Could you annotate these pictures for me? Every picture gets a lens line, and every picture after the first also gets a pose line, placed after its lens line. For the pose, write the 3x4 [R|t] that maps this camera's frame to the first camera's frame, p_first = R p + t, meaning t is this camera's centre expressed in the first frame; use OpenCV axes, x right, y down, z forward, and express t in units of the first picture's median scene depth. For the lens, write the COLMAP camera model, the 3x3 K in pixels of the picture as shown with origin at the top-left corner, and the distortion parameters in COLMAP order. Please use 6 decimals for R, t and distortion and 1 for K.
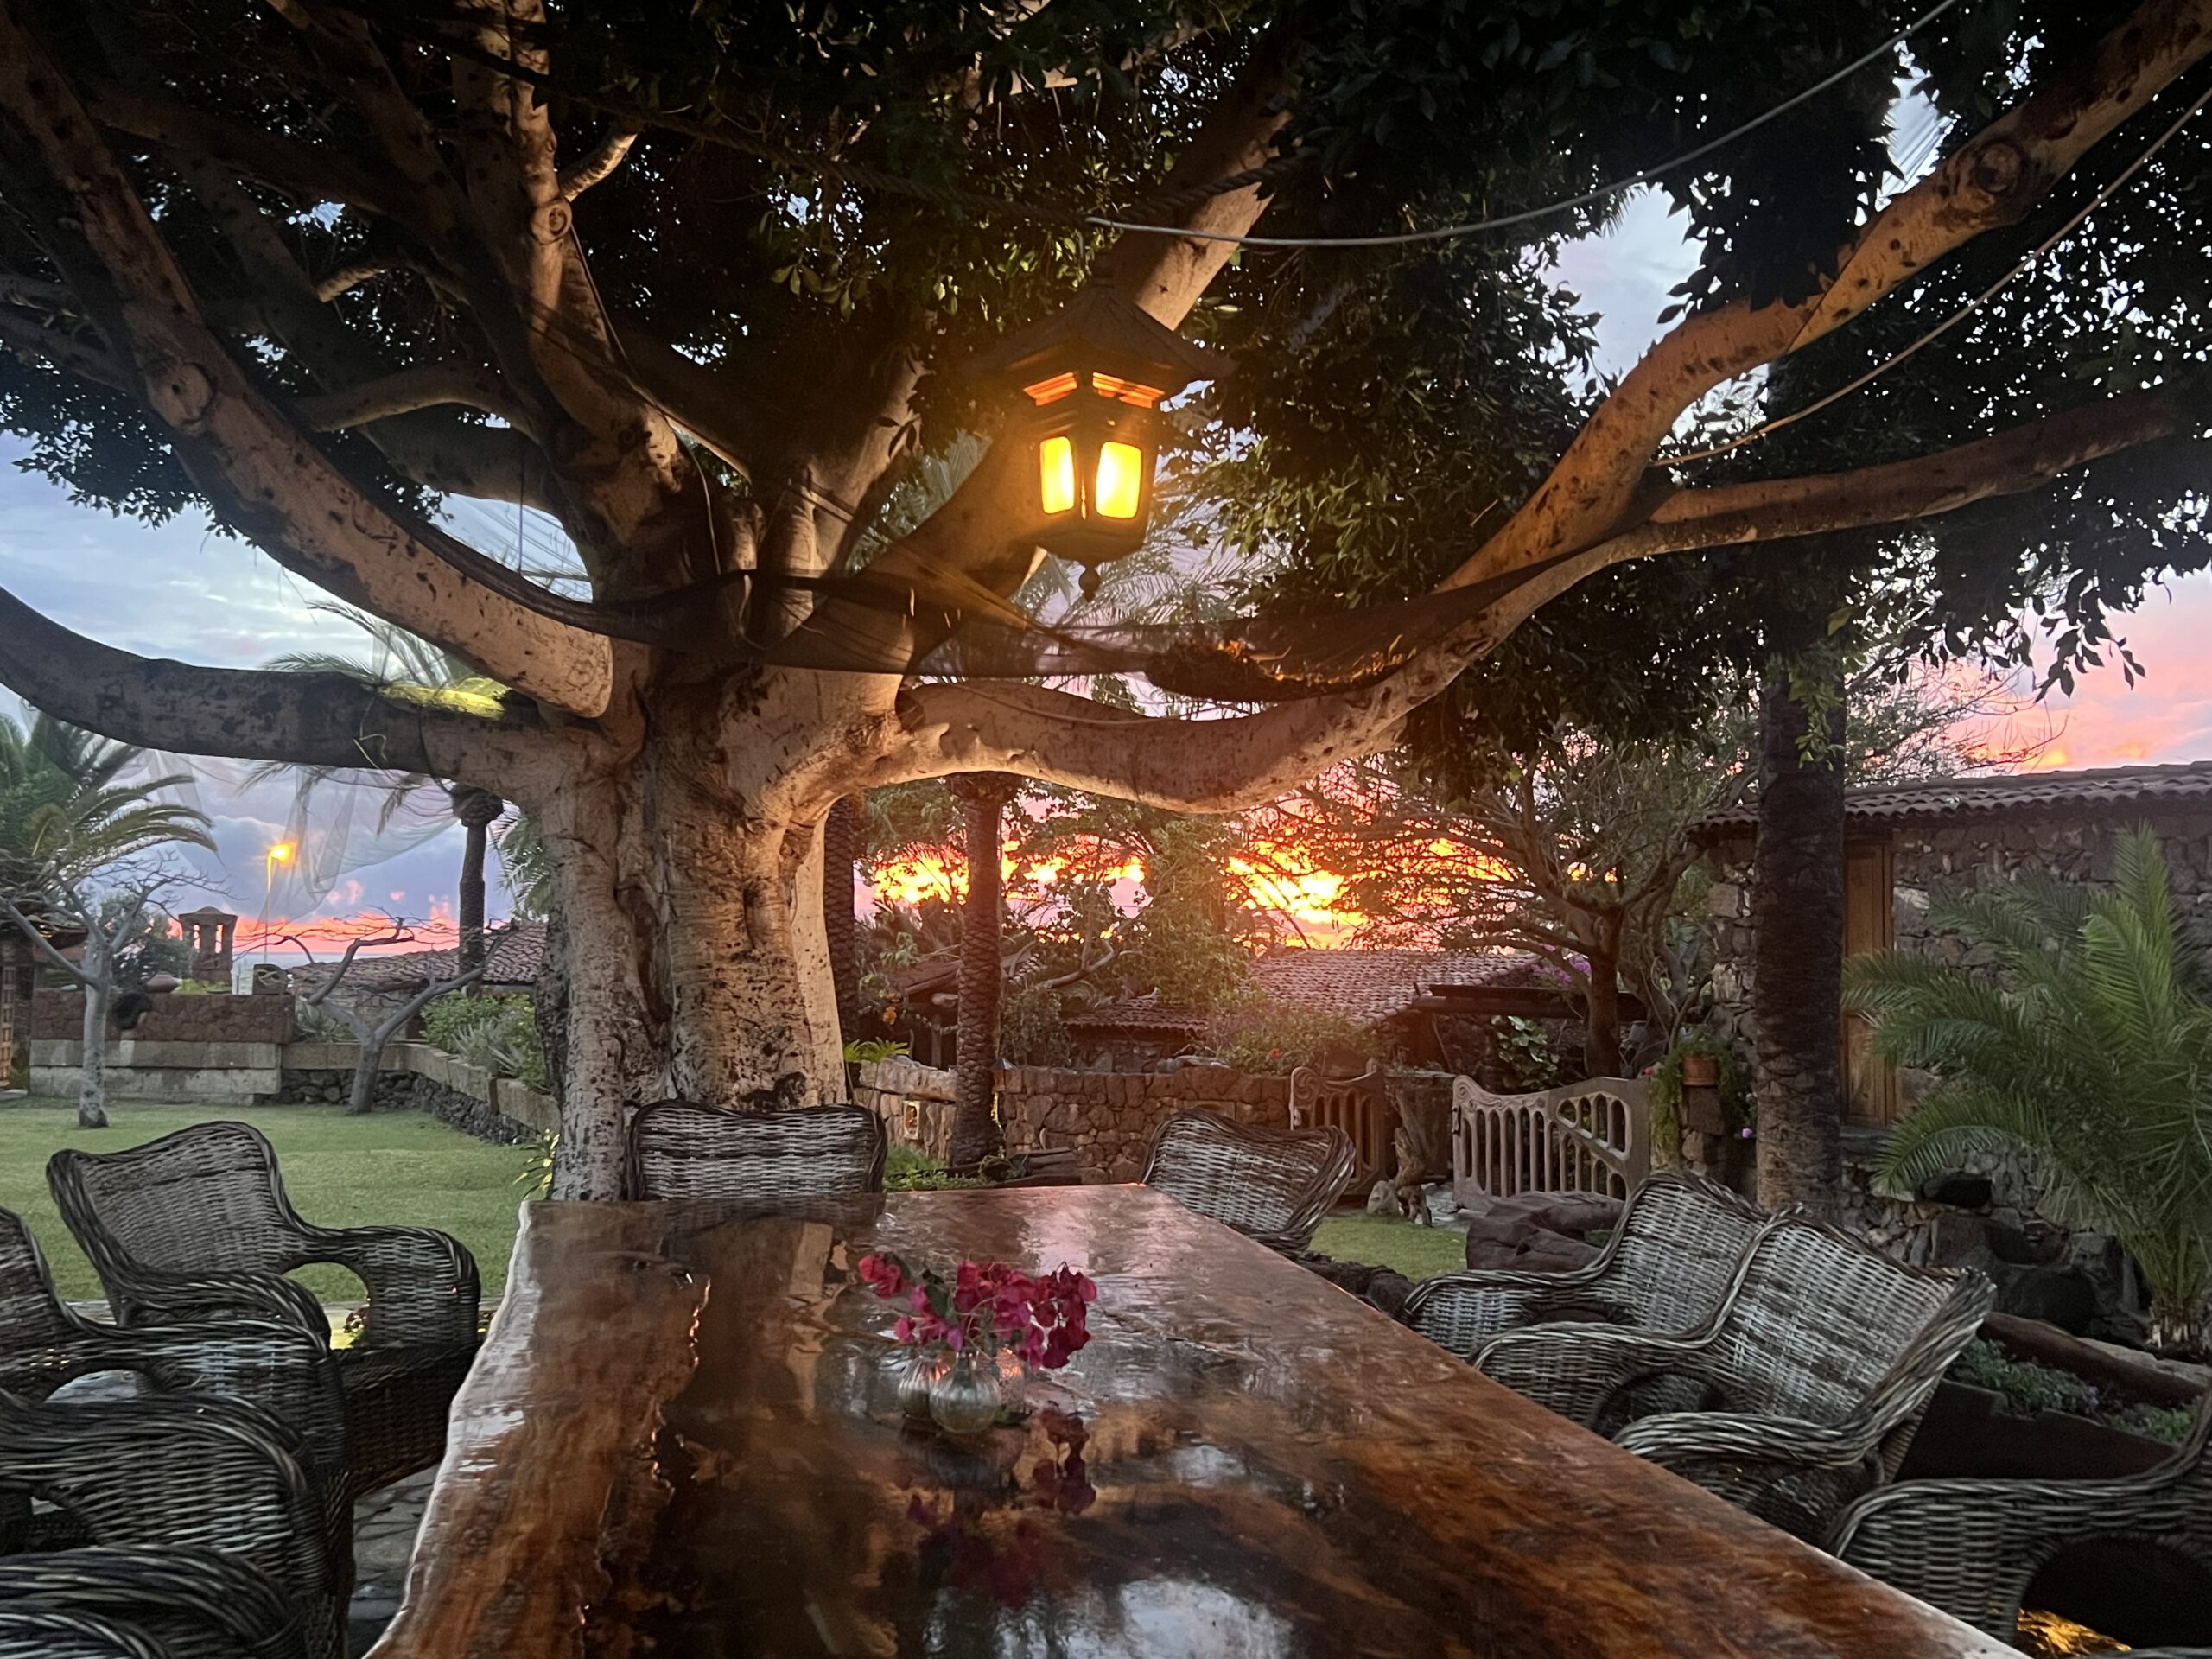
lens RADIAL K [[2345.1, 0, 1106.0], [0, 2345.1, 829.5], [0, 0, 1]] dist [0.020767, 0.003550]
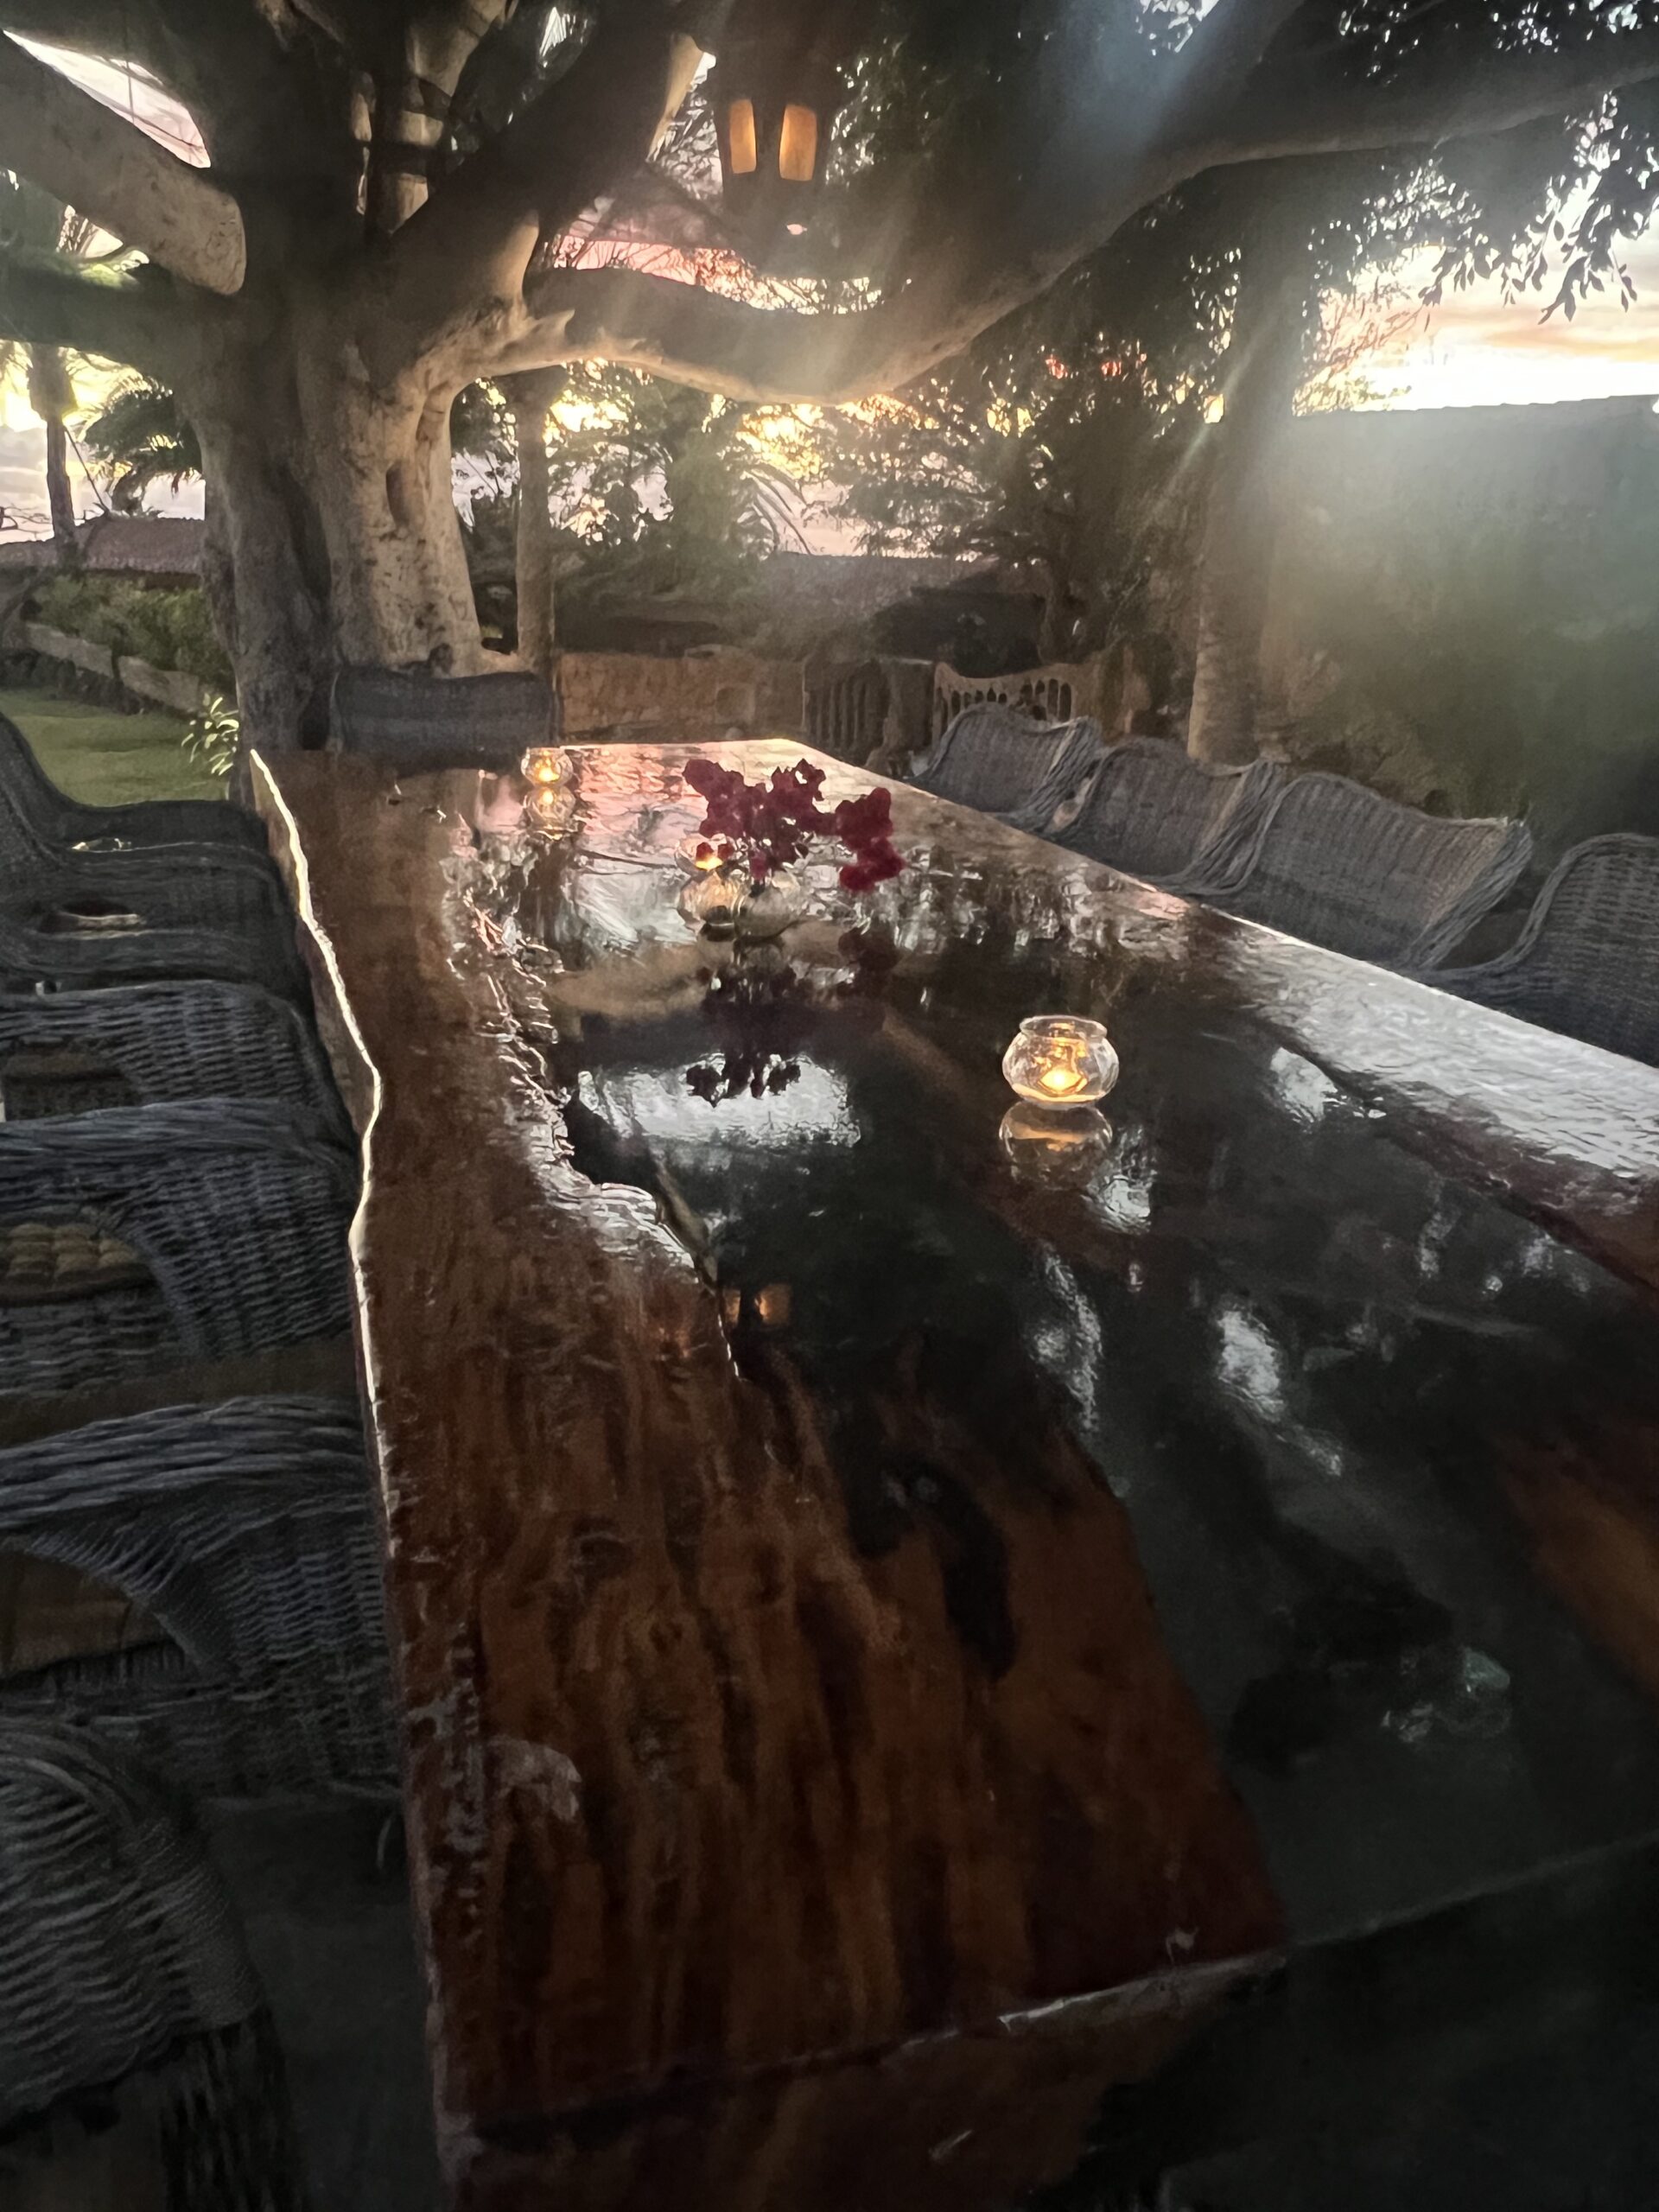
lens RADIAL K [[1815.5, 0, 829.5], [0, 1815.5, 1106.0], [0, 0, 1]] dist [-0.006384, -0.006955]
pose [[0.987707, -0.029932, 0.153422, -0.085442], [-0.022791, 0.943431, 0.330783, 0.019511], [-0.154644, -0.330214, 0.931152, 0.091268]]
